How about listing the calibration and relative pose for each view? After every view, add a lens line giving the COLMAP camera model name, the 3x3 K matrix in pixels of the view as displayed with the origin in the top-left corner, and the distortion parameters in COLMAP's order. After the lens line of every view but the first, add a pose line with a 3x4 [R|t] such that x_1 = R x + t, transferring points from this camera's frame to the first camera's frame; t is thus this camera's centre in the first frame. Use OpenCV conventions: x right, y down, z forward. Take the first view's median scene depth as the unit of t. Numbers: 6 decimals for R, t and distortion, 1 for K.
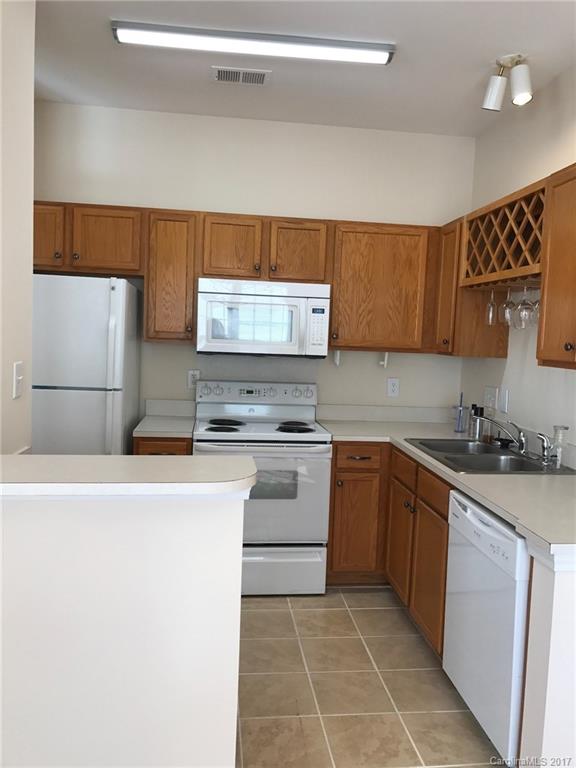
lens RADIAL K [[608.6, 0, 290.1], [0, 608.6, 381.8], [0, 0, 1]] dist [0.002467, -0.026097]
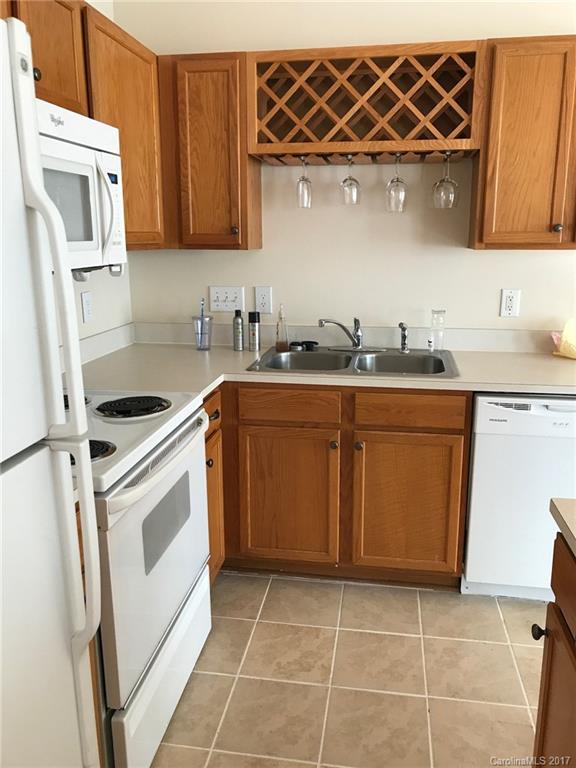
lens RADIAL K [[608.6, 0, 289.3], [0, 608.6, 386.0], [0, 0, 1]] dist [0.002467, -0.026097]
pose [[0.278396, -0.263904, 0.923499, -0.492915], [0.090666, 0.964438, 0.248271, -0.066239], [-0.956177, 0.014613, 0.292423, 0.777049]]
